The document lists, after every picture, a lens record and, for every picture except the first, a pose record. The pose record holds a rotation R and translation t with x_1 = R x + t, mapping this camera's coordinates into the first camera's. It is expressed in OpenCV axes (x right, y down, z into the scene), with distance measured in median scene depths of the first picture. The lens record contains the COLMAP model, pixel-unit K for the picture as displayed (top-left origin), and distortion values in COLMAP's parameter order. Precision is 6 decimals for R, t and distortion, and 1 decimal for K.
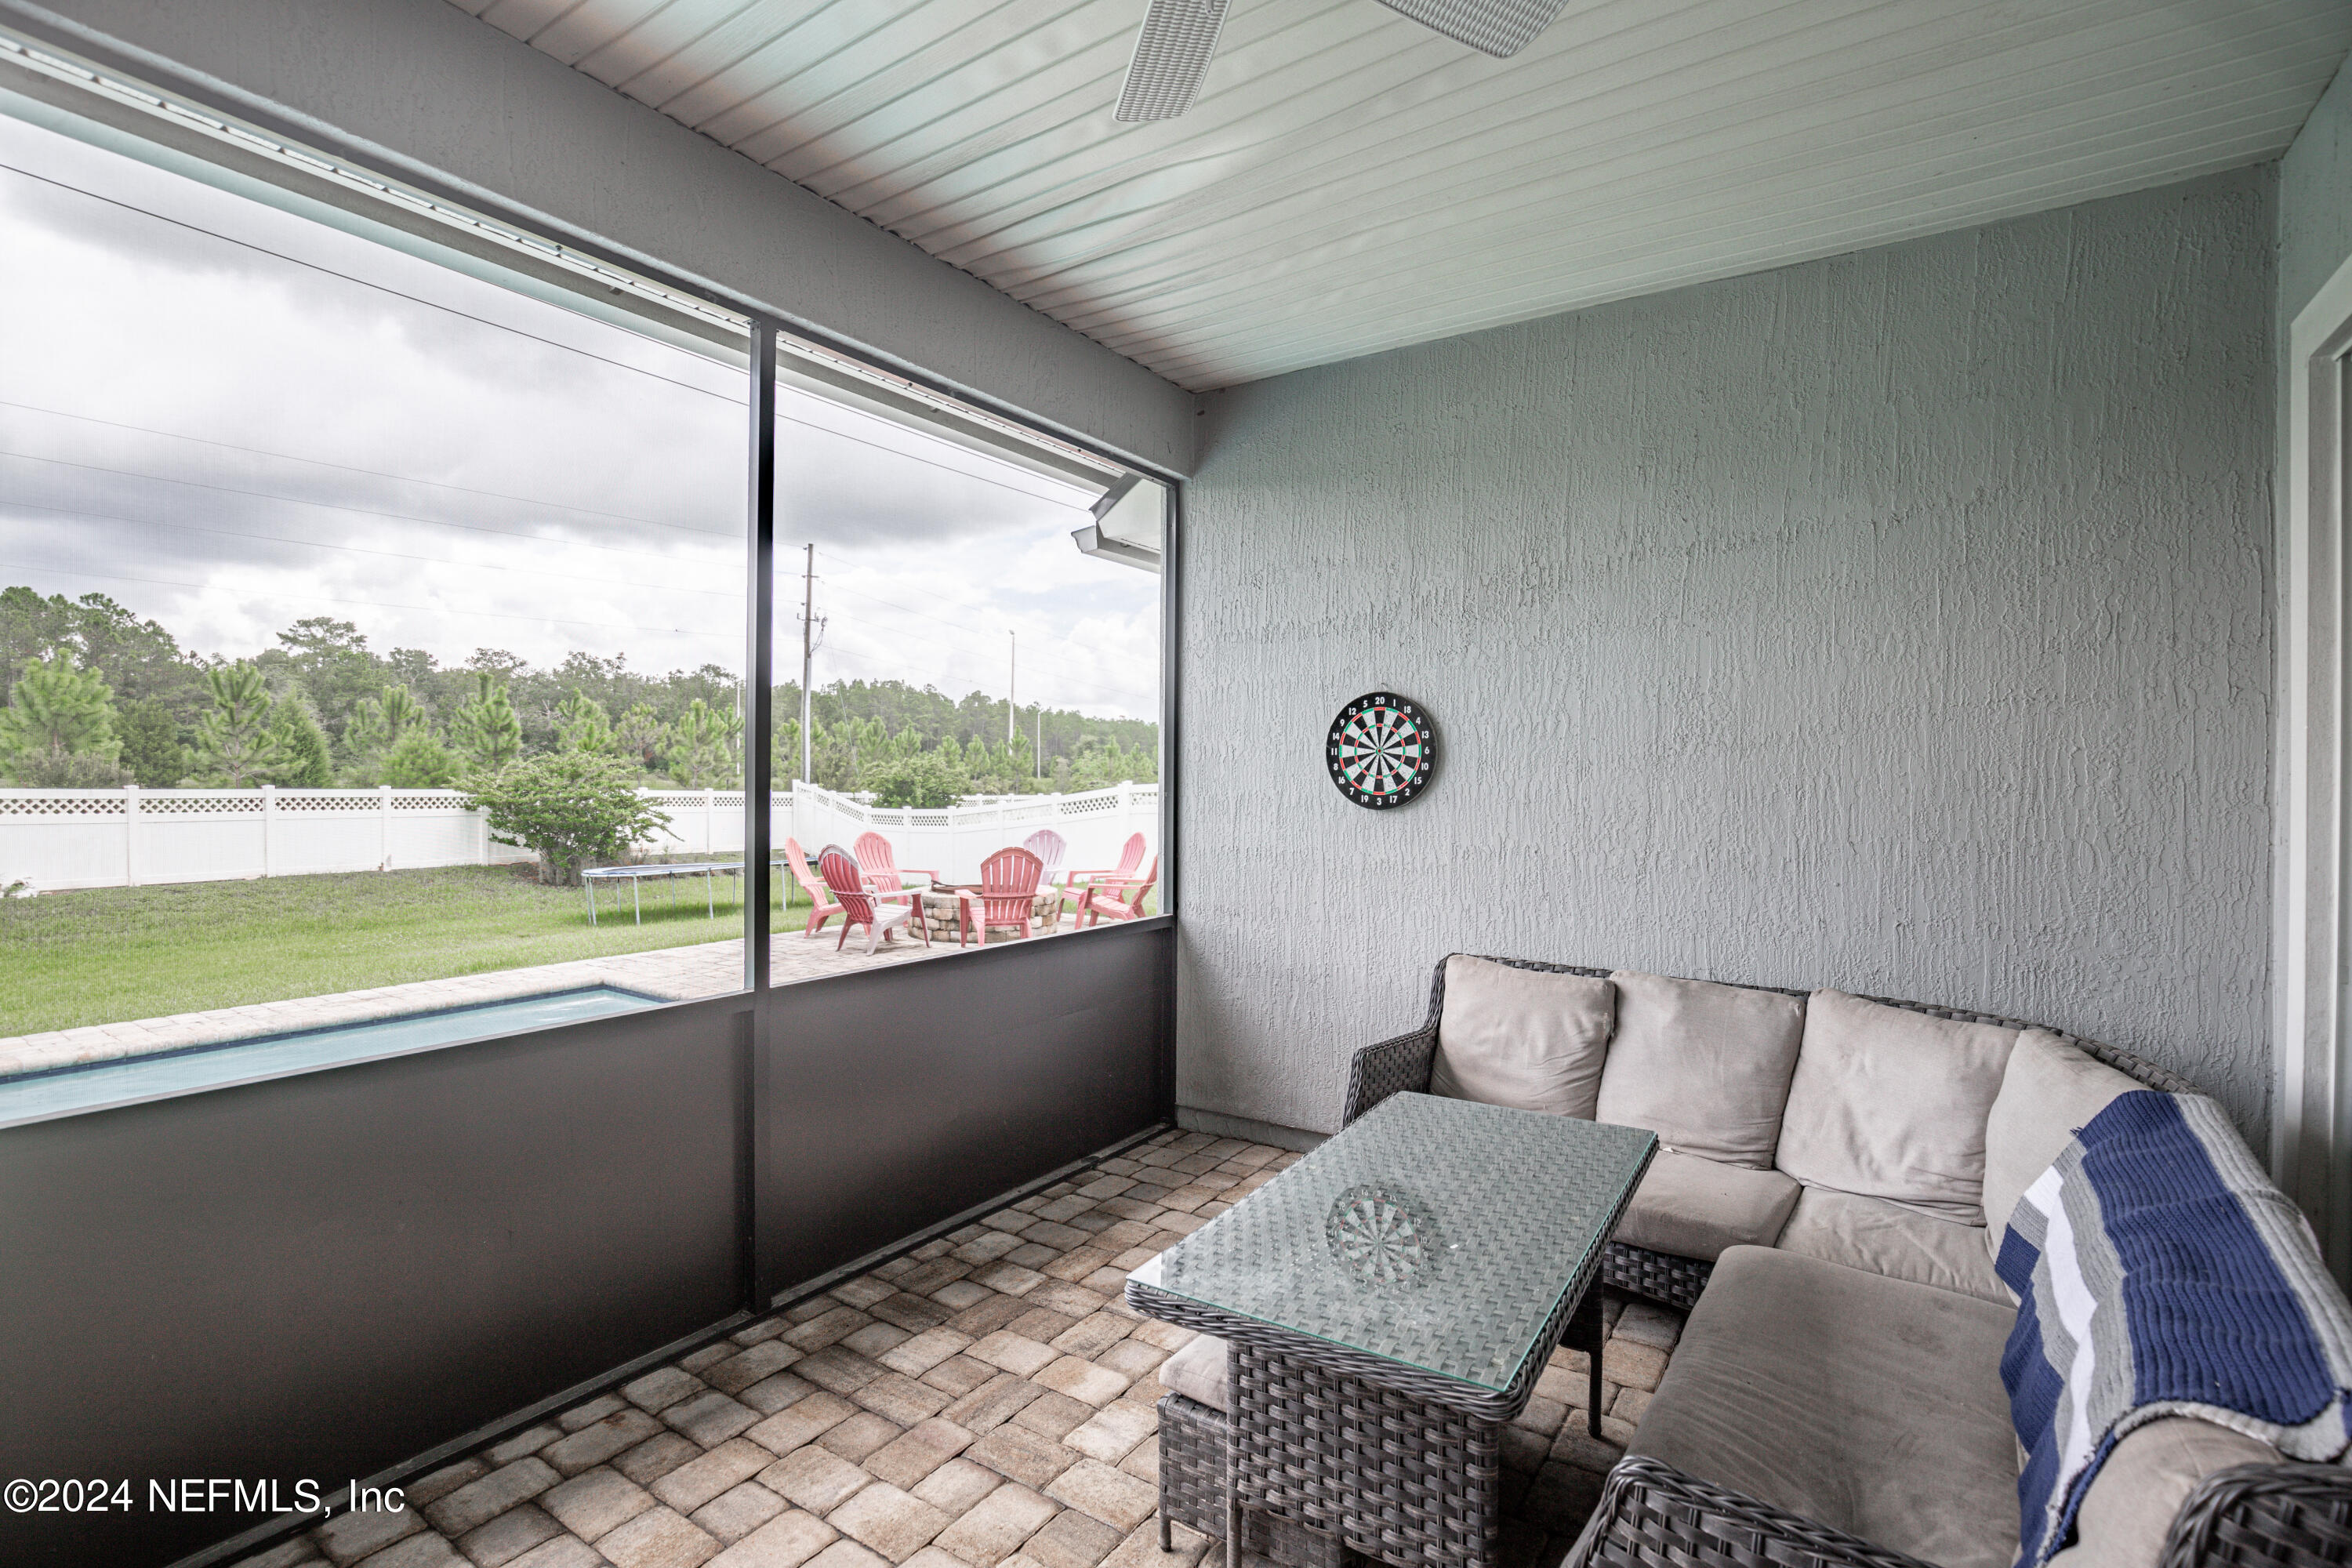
lens RADIAL K [[1090.3, 0, 1176.0], [0, 1090.3, 784.0], [0, 0, 1]] dist [-0.029056, -0.000095]
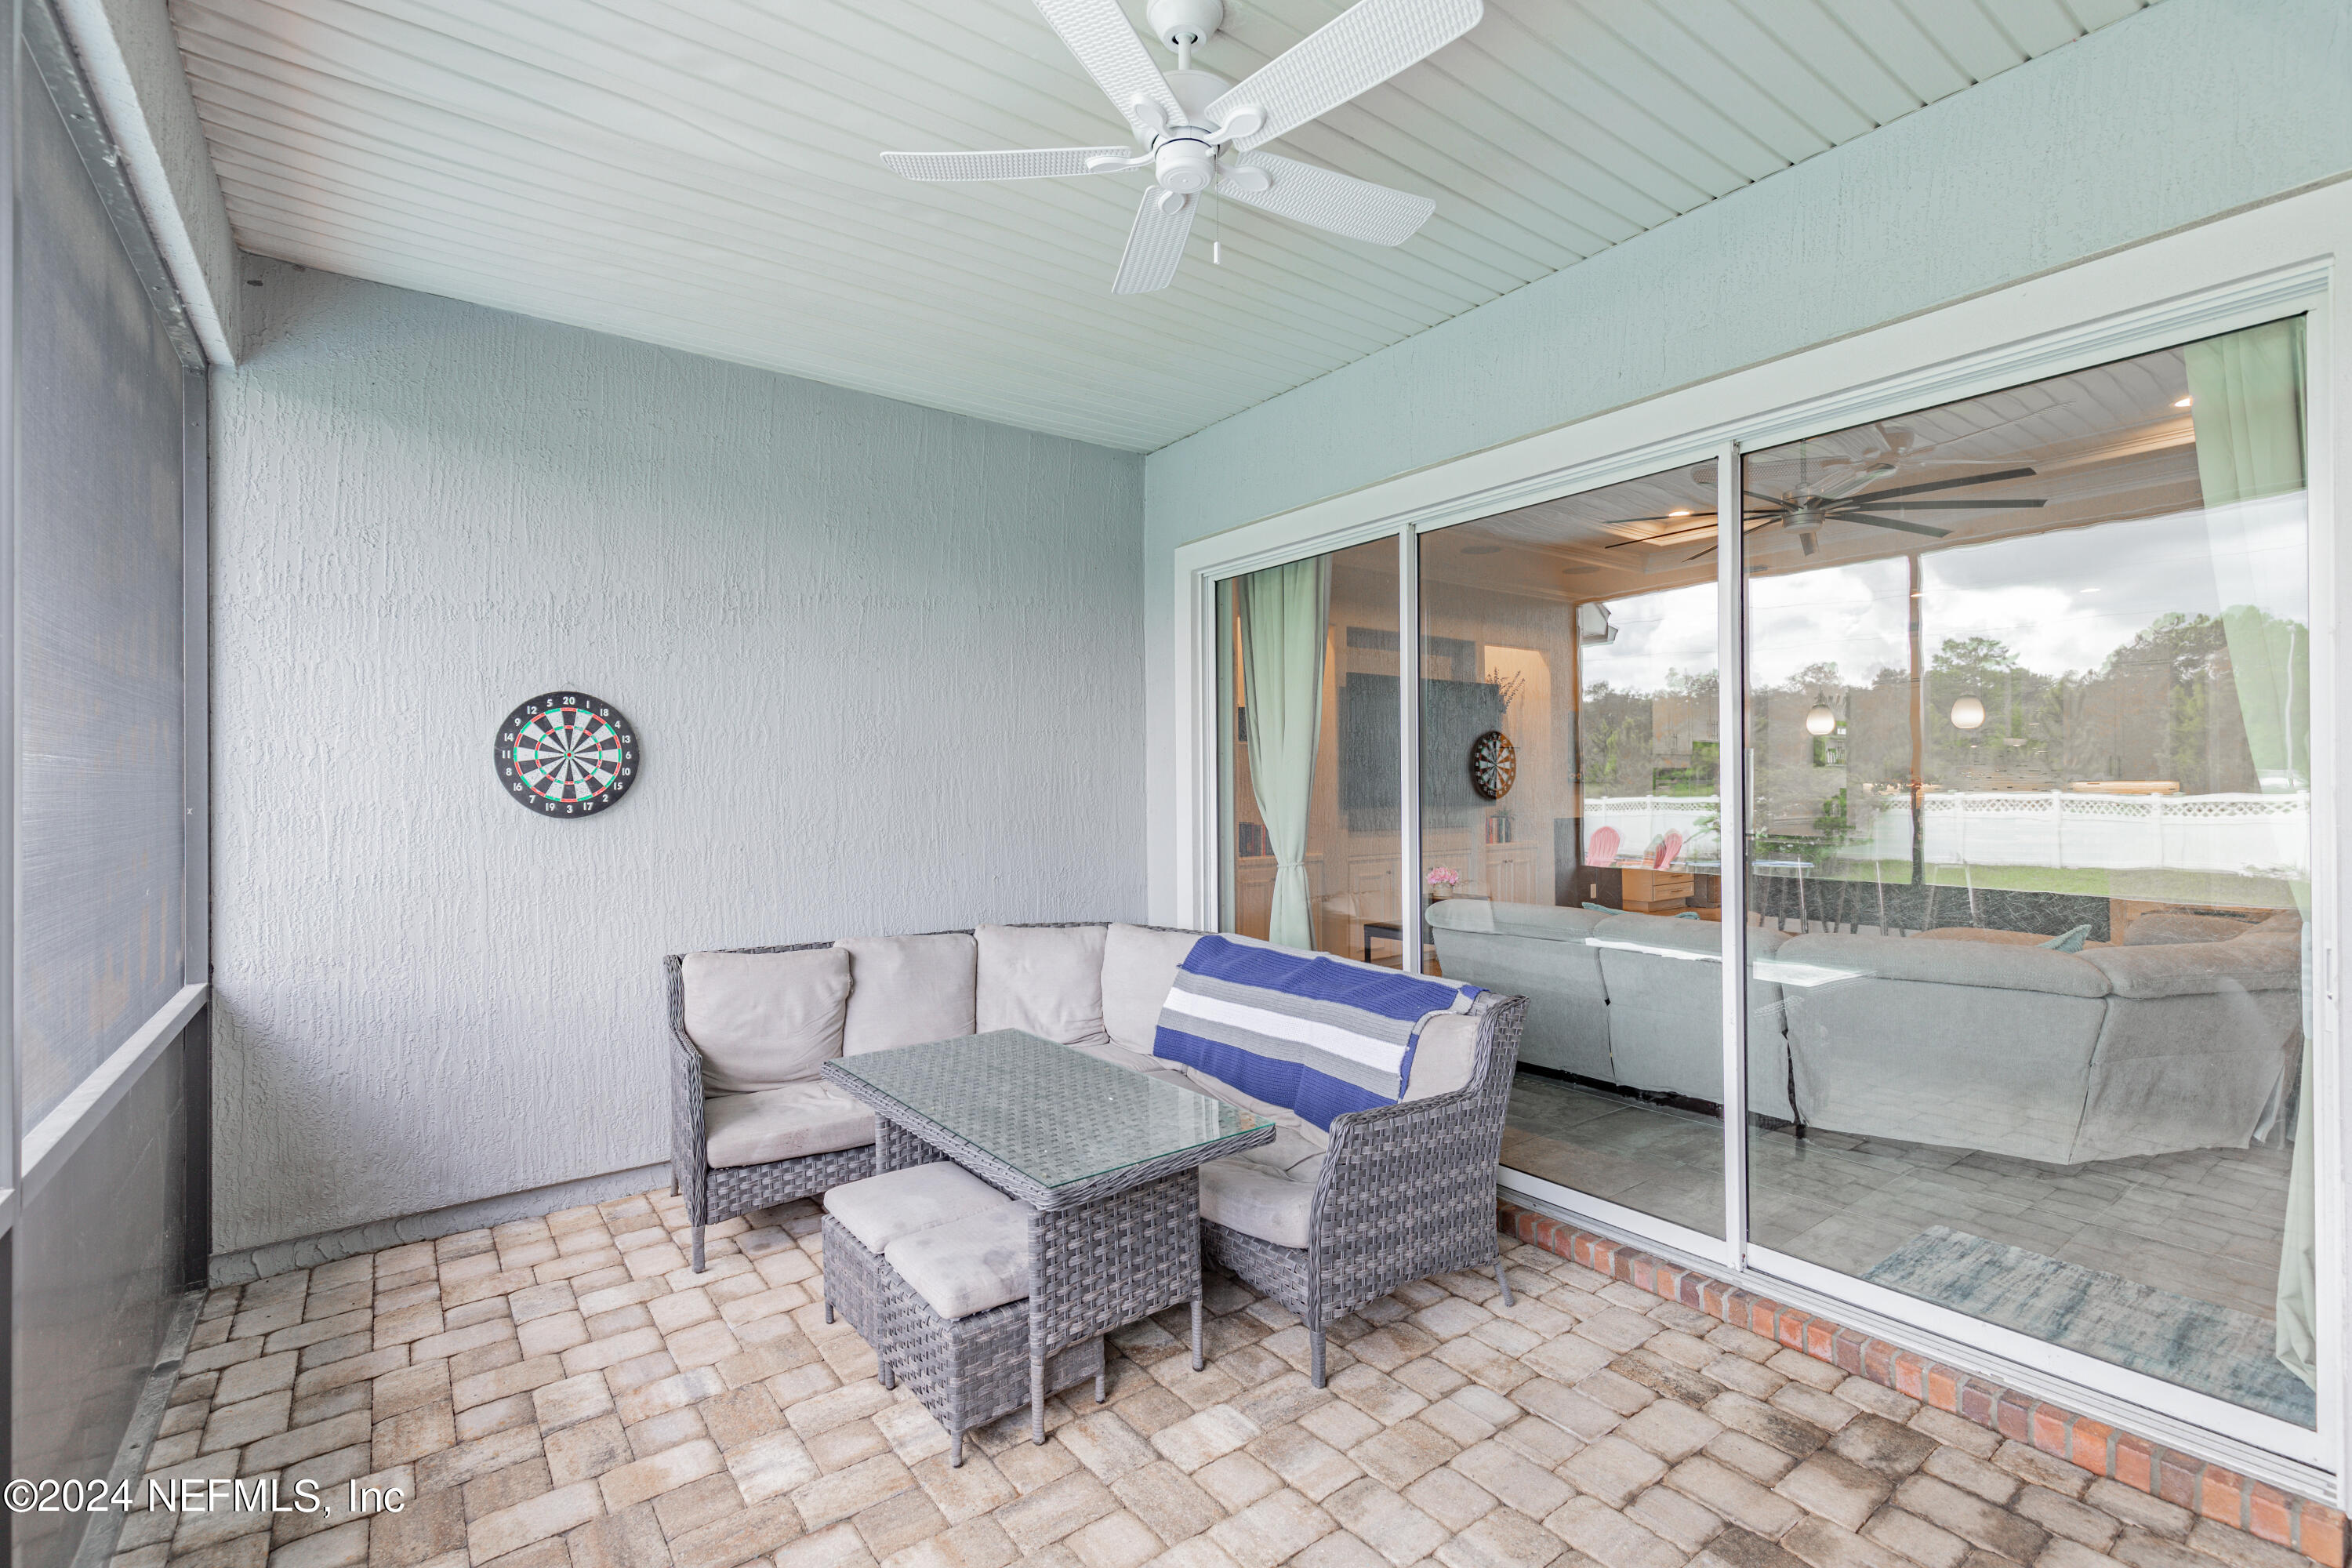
lens RADIAL K [[1060.1, 0, 1185.3], [0, 1060.1, 786.7], [0, 0, 1]] dist [0.008496, -0.000359]
pose [[0.322097, -0.009076, 0.946663, -0.516265], [0.016528, 0.999856, 0.003962, 0.001996], [-0.946562, 0.014370, 0.322201, 0.215133]]
